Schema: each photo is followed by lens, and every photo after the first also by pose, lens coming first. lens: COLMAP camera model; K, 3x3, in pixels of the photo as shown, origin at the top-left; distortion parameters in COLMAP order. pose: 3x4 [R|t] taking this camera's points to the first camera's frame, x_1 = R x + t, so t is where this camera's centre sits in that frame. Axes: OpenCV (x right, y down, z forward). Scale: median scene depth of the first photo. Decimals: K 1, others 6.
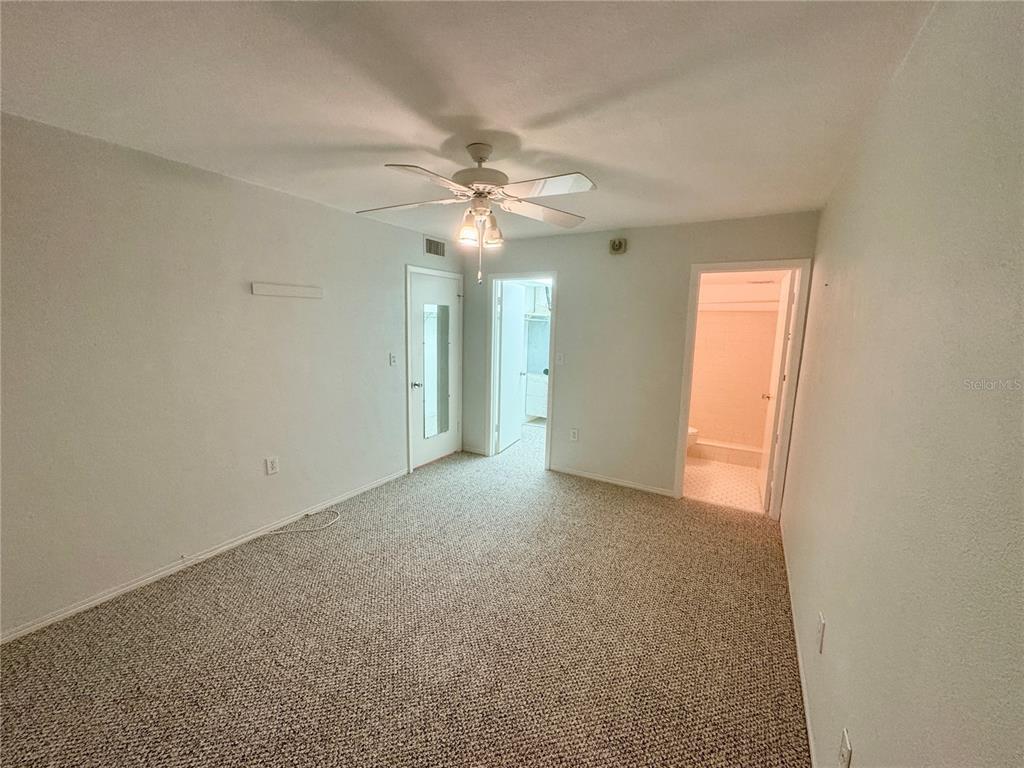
lens RADIAL K [[410.9, 0, 513.3], [0, 410.9, 383.9], [0, 0, 1]] dist [-0.001784, 0.000288]
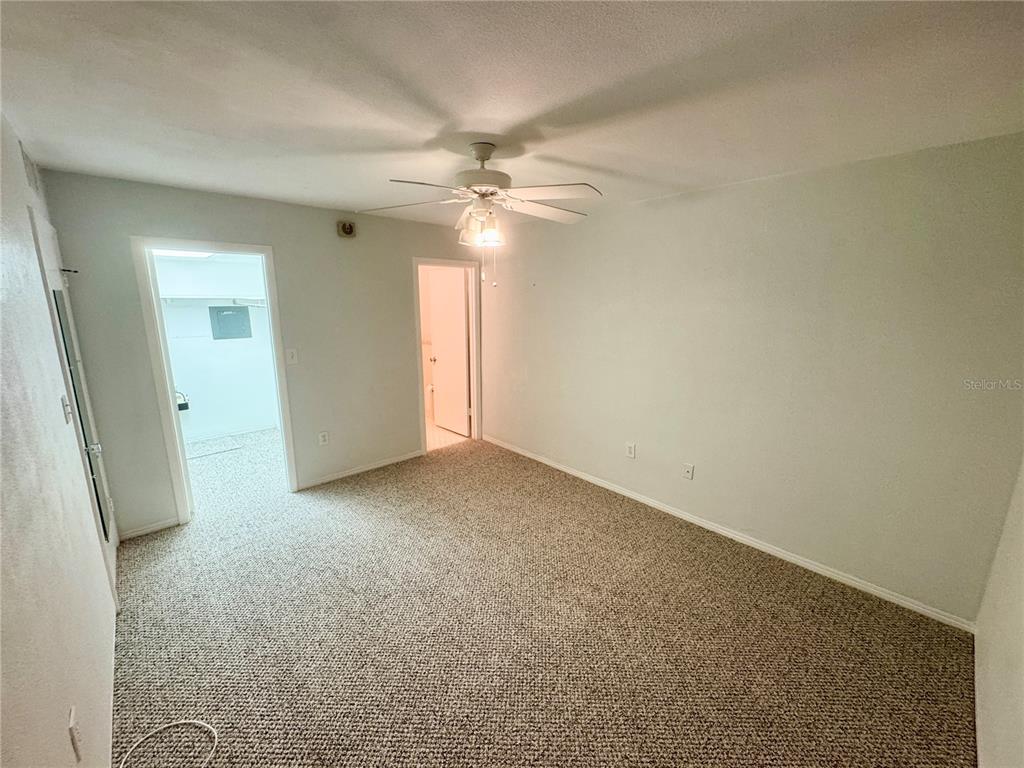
lens RADIAL K [[410.9, 0, 513.3], [0, 410.9, 383.9], [0, 0, 1]] dist [-0.001784, 0.000288]
pose [[0.286753, -0.219844, 0.932438, -0.640692], [0.145187, 0.972043, 0.184532, -0.112425], [-0.946939, 0.082463, 0.310655, 0.392274]]
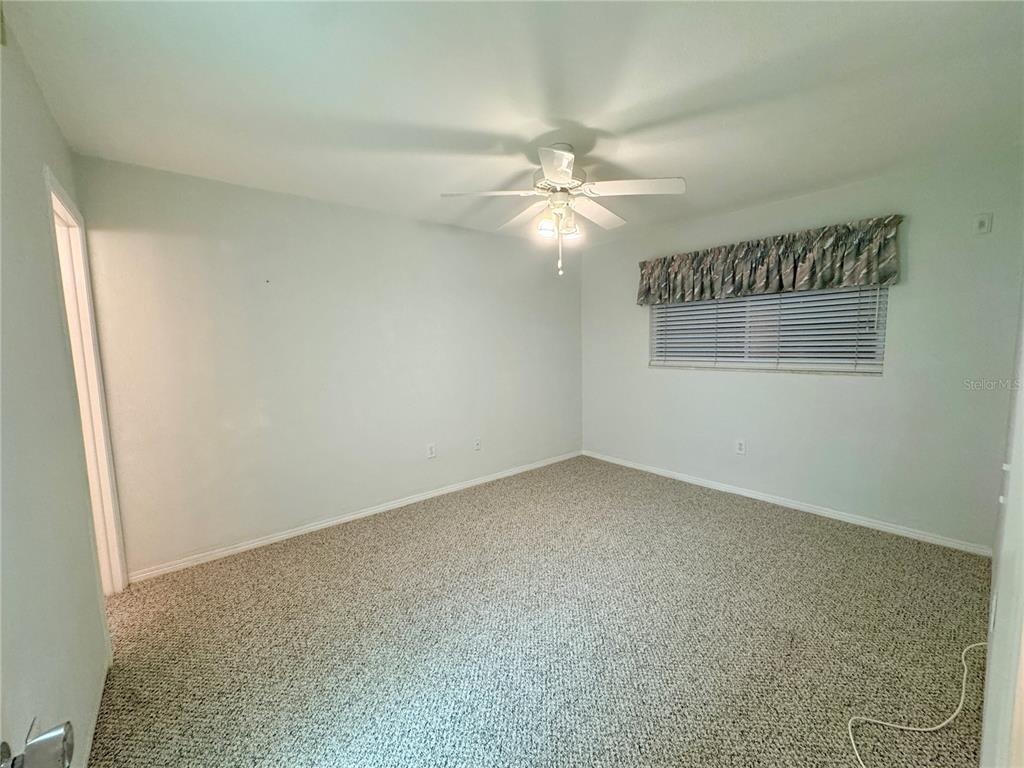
lens RADIAL K [[410.9, 0, 513.3], [0, 410.9, 383.9], [0, 0, 1]] dist [-0.001784, 0.000288]
pose [[-0.939749, -0.037701, 0.339779, -0.210970], [0.050538, 0.967660, 0.247144, -0.141179], [-0.338108, 0.249425, -0.907452, 1.273174]]
